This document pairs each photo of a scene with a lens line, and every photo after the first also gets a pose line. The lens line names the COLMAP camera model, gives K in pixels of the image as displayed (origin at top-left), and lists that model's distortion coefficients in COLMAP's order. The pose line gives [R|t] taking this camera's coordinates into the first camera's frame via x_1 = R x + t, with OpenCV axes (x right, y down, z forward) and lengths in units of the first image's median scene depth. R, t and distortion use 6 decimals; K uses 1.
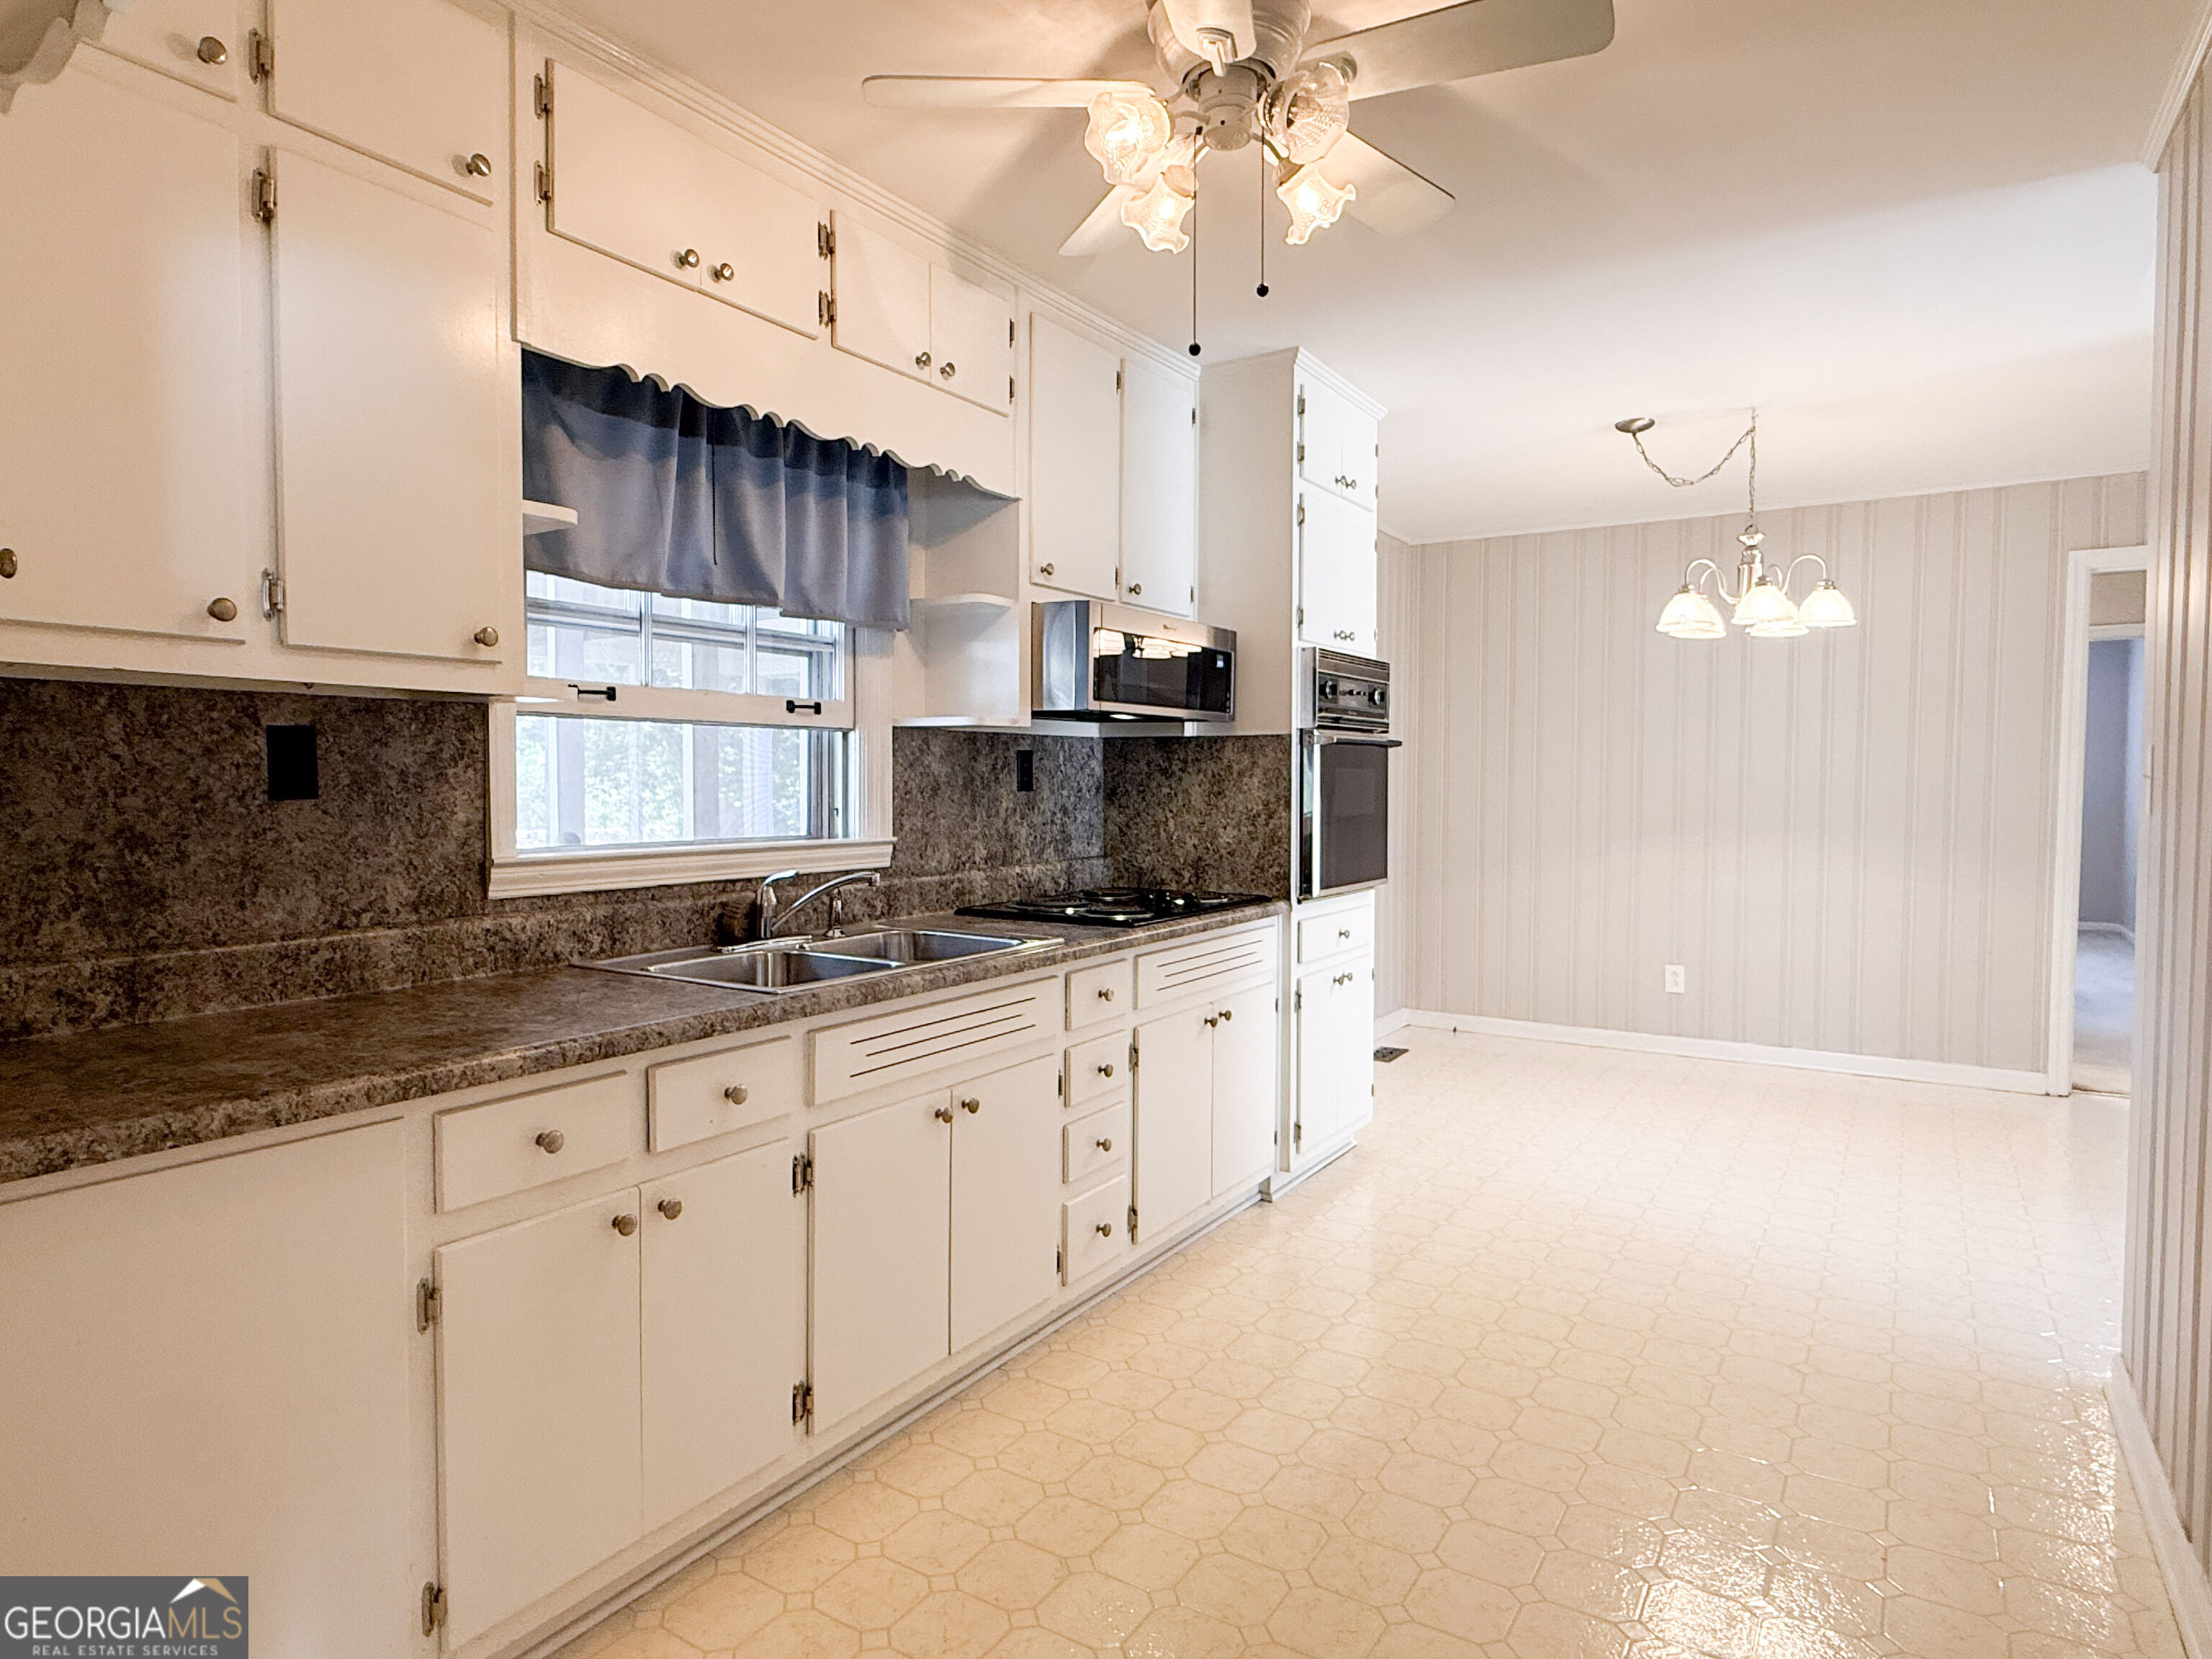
lens RADIAL K [[1271.1, 0, 1106.0], [0, 1271.1, 829.5], [0, 0, 1]] dist [-0.004886, -0.000721]
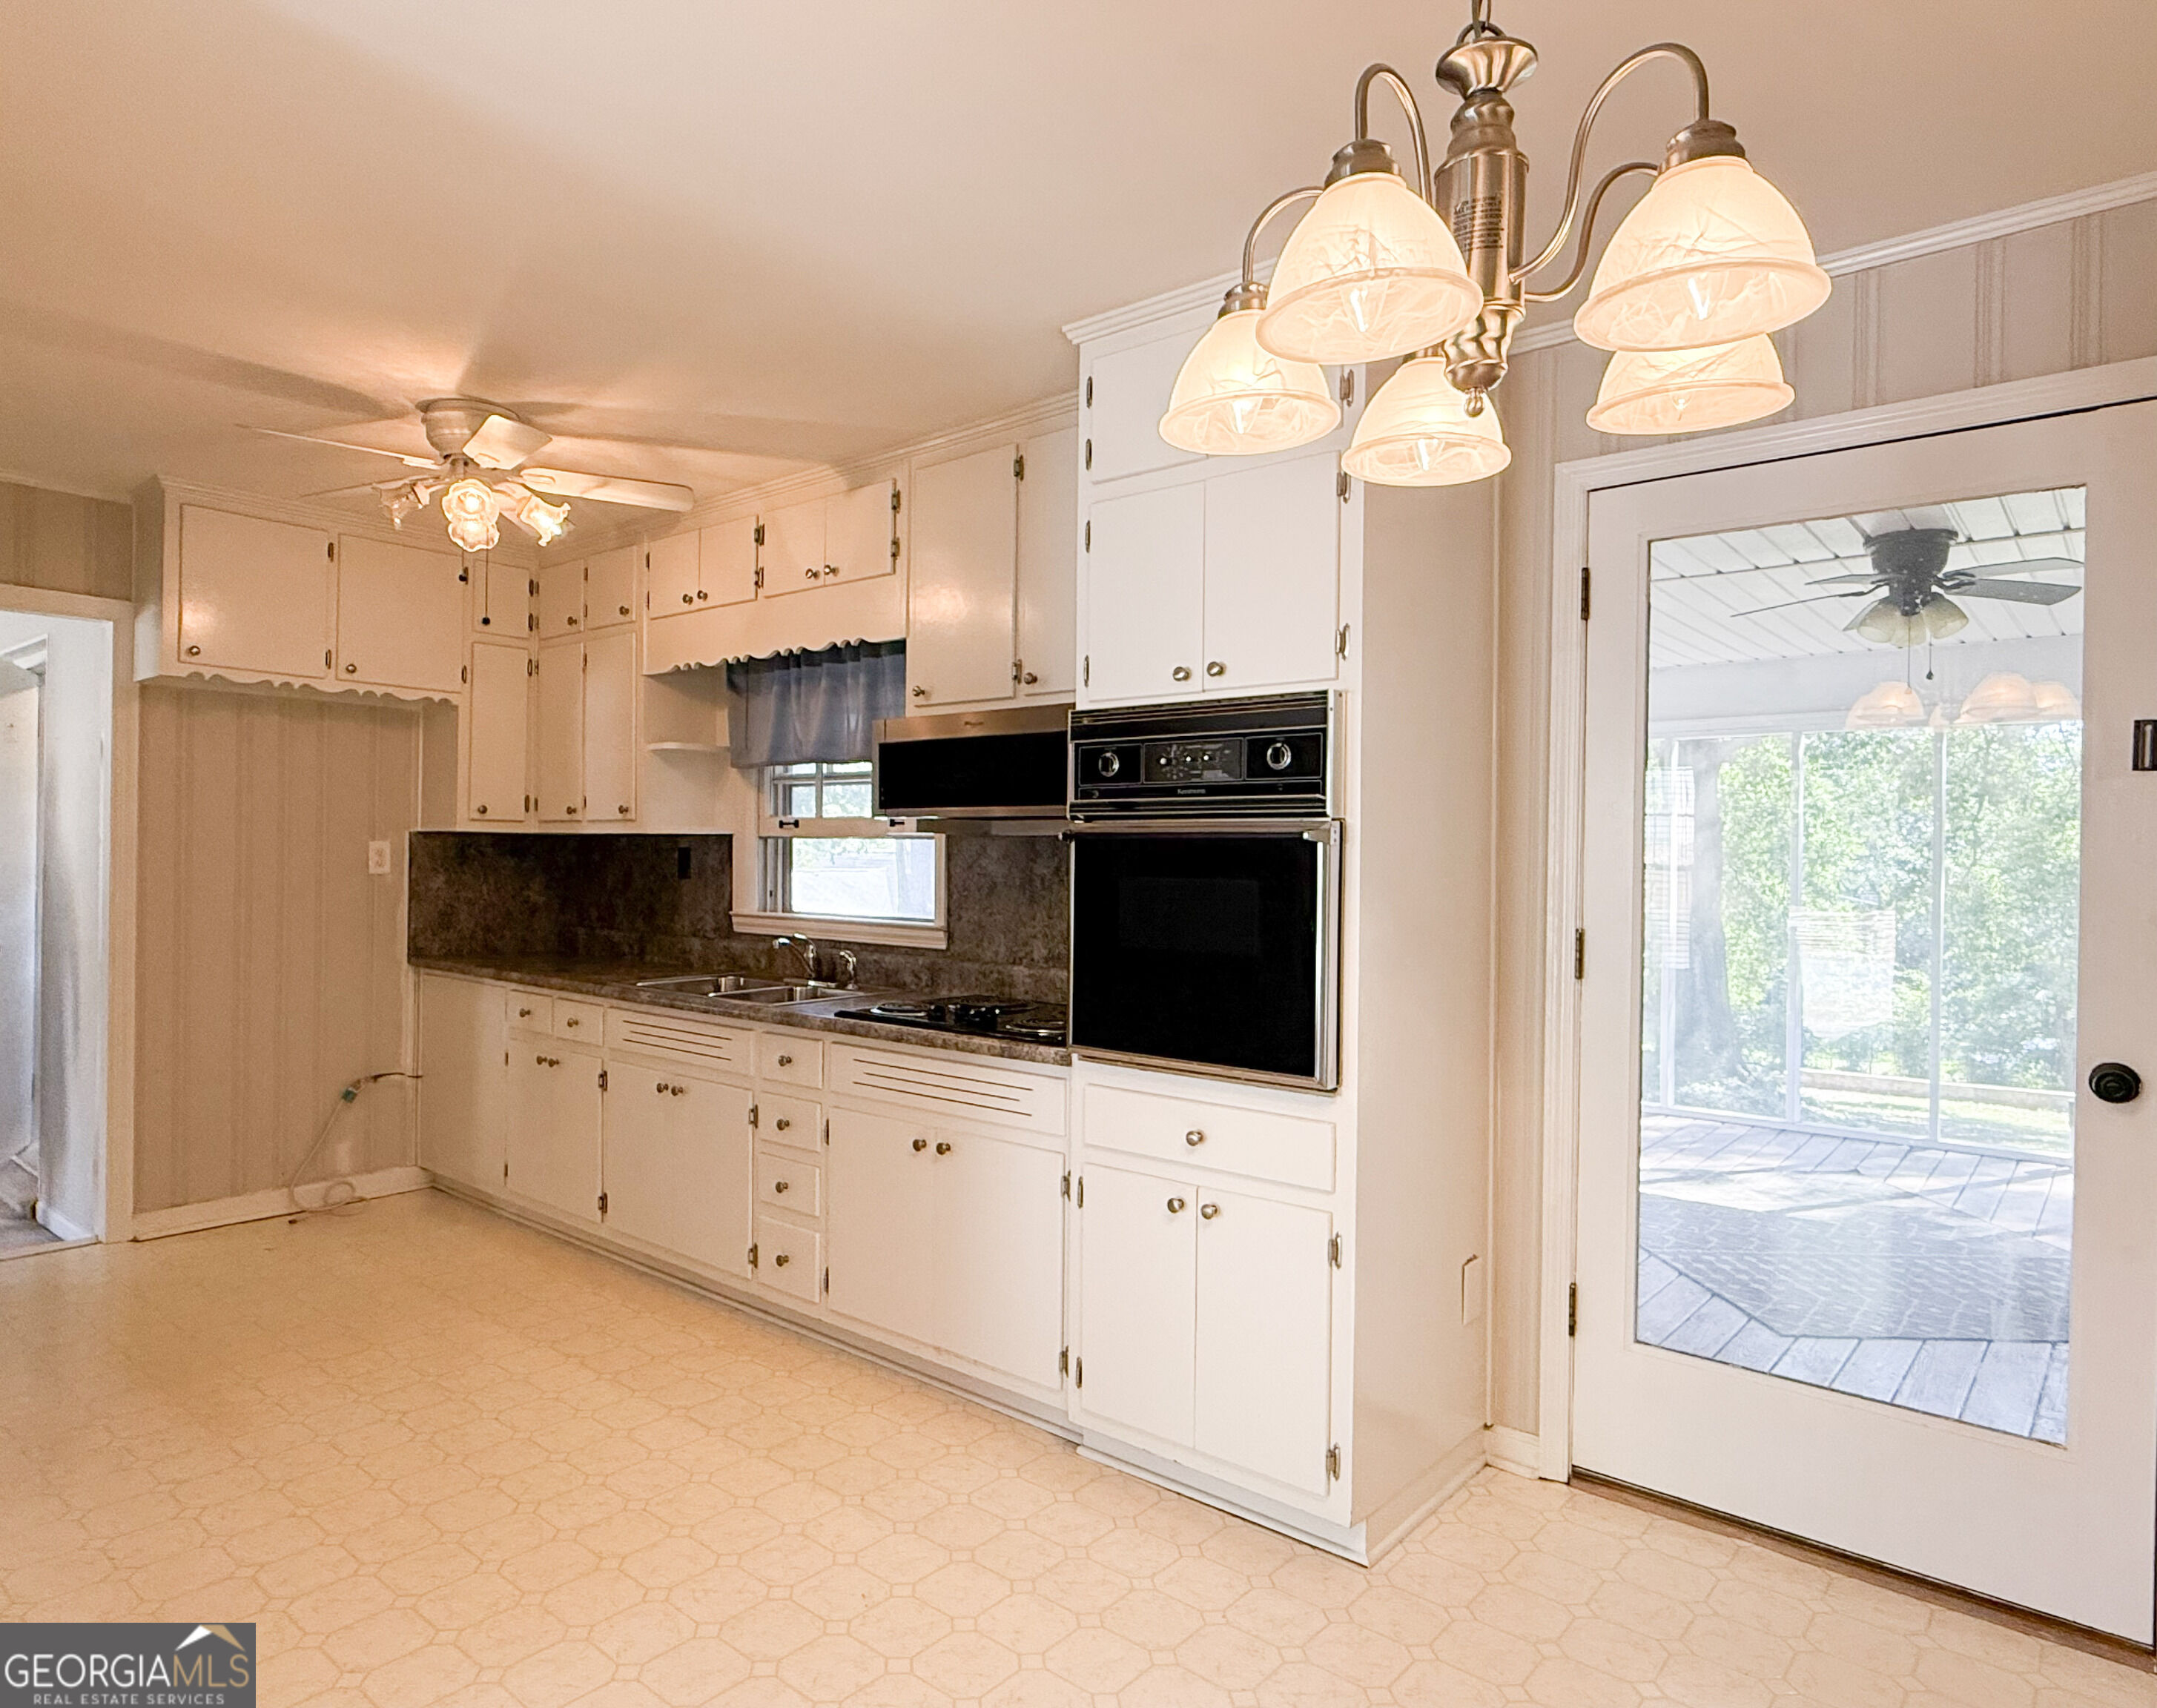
lens RADIAL K [[1324.6, 0, 1016.8], [0, 1324.6, 849.0], [0, 0, 1]] dist [-0.001292, -0.000194]
pose [[-0.157776, -0.004918, -0.987463, 1.167847], [-0.051141, 0.998686, 0.003198, -0.081415], [0.986150, 0.051004, -0.157820, 1.372153]]
